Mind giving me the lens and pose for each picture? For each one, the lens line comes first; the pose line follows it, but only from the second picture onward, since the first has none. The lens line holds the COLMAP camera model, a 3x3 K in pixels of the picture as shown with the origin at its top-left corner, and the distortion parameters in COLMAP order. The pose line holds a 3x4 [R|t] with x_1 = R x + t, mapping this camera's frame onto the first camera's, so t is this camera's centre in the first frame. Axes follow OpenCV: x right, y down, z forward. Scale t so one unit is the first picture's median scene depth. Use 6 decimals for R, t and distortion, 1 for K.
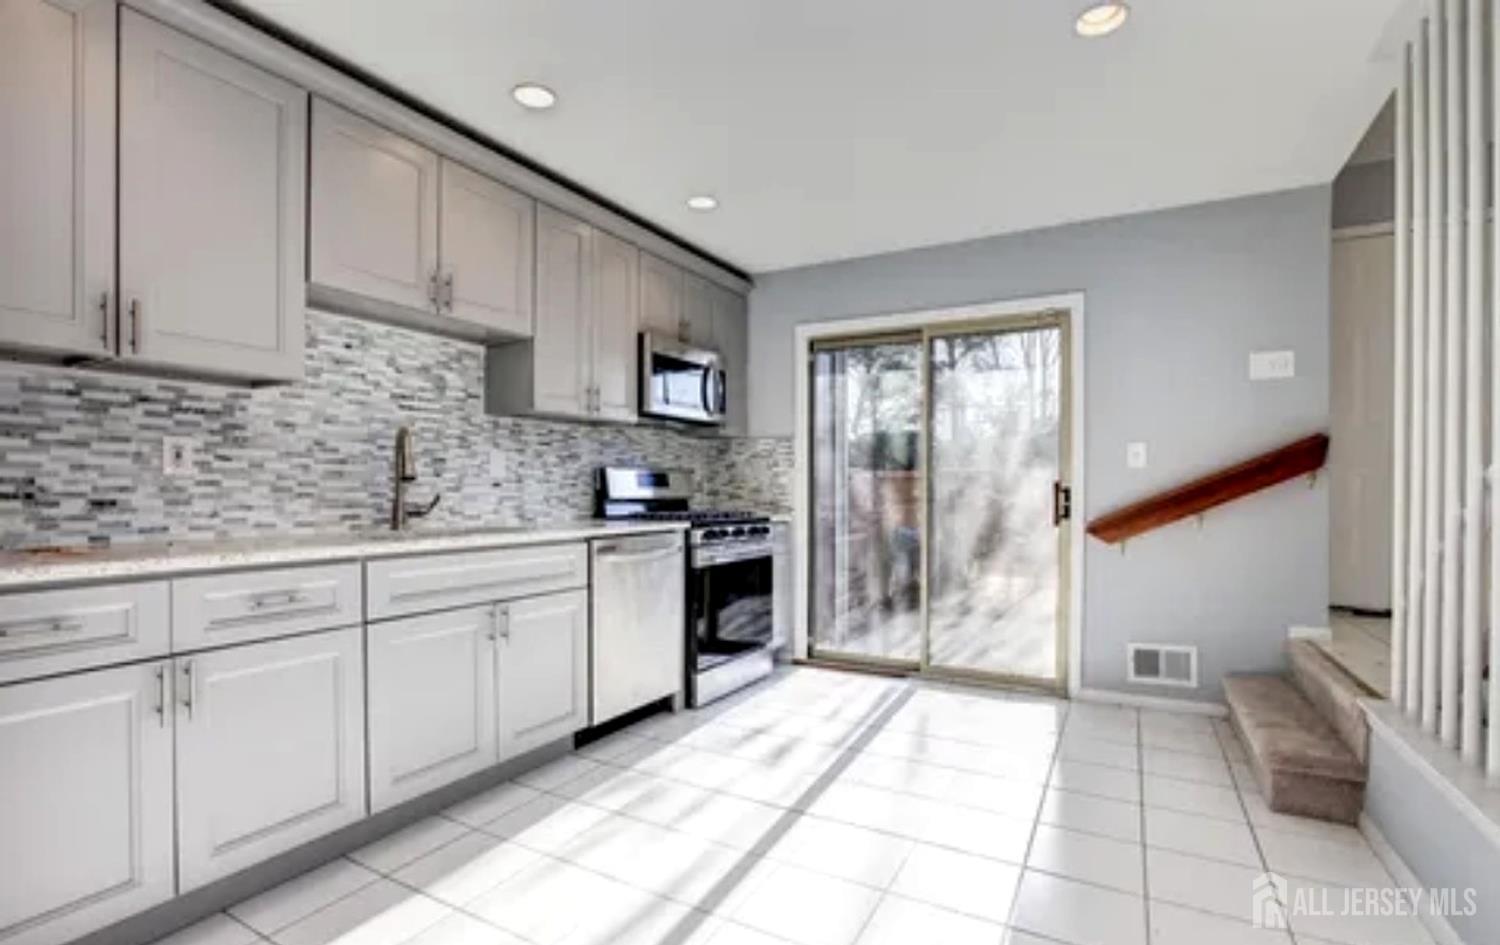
lens RADIAL K [[713.6, 0, 713.0], [0, 713.6, 486.3], [0, 0, 1]] dist [-0.005951, 0.000410]
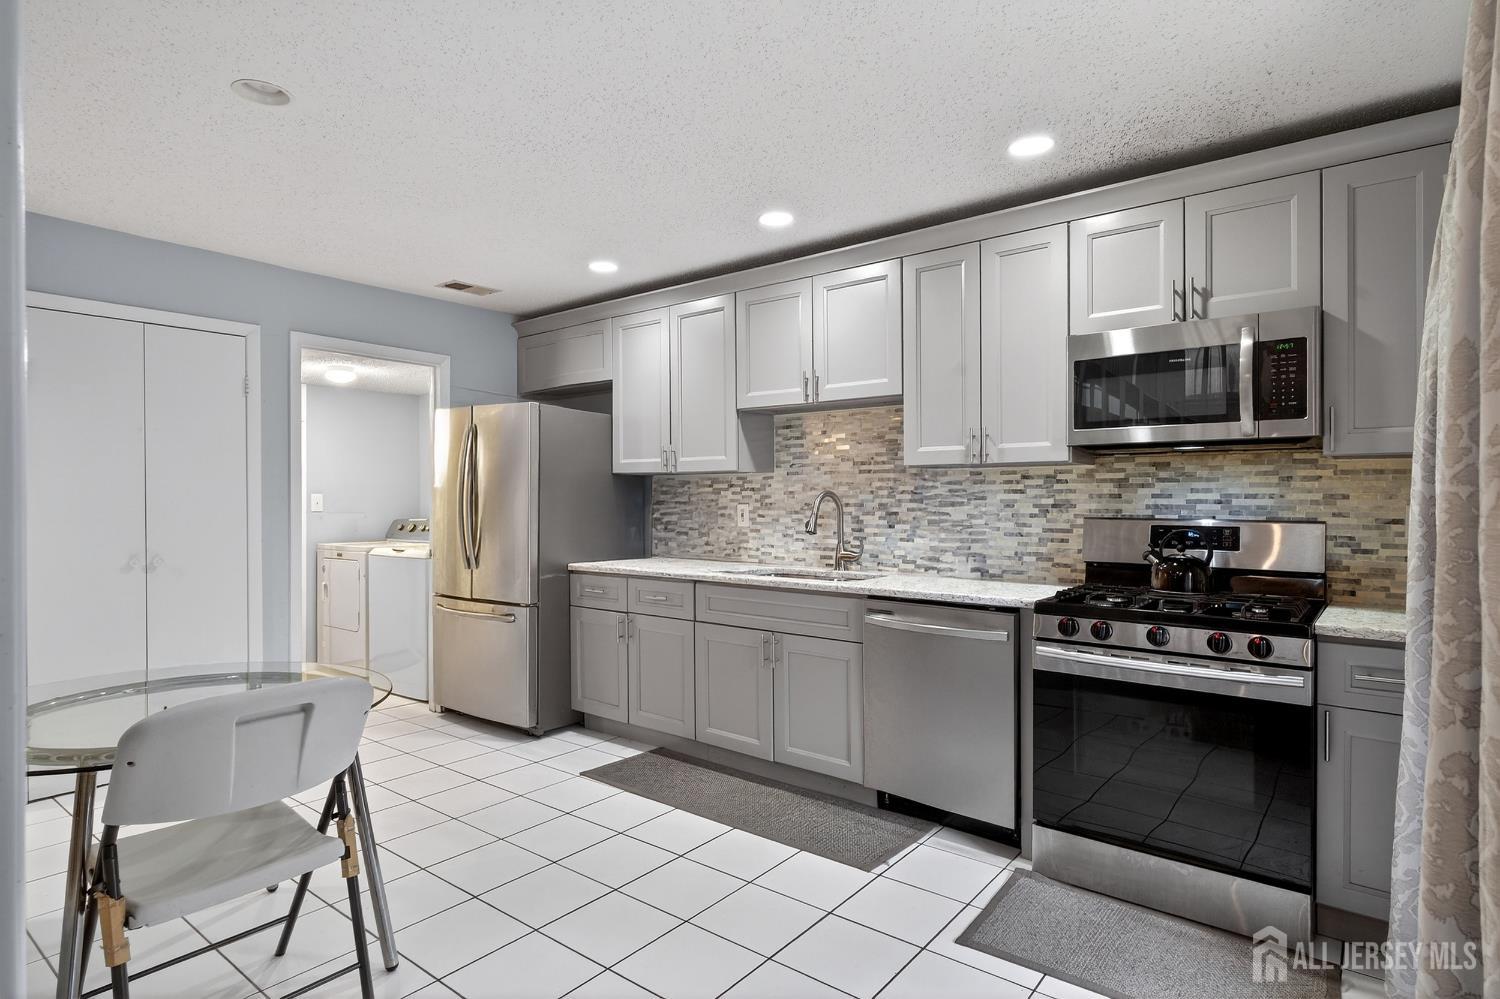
lens RADIAL K [[803.8, 0, 756.3], [0, 803.8, 496.0], [0, 0, 1]] dist [0.003532, 0.000033]
pose [[-0.124104, -0.006883, -0.992245, 0.997769], [0.002730, 0.999970, -0.007278, -0.060963], [0.992265, -0.003612, -0.124082, 1.024095]]
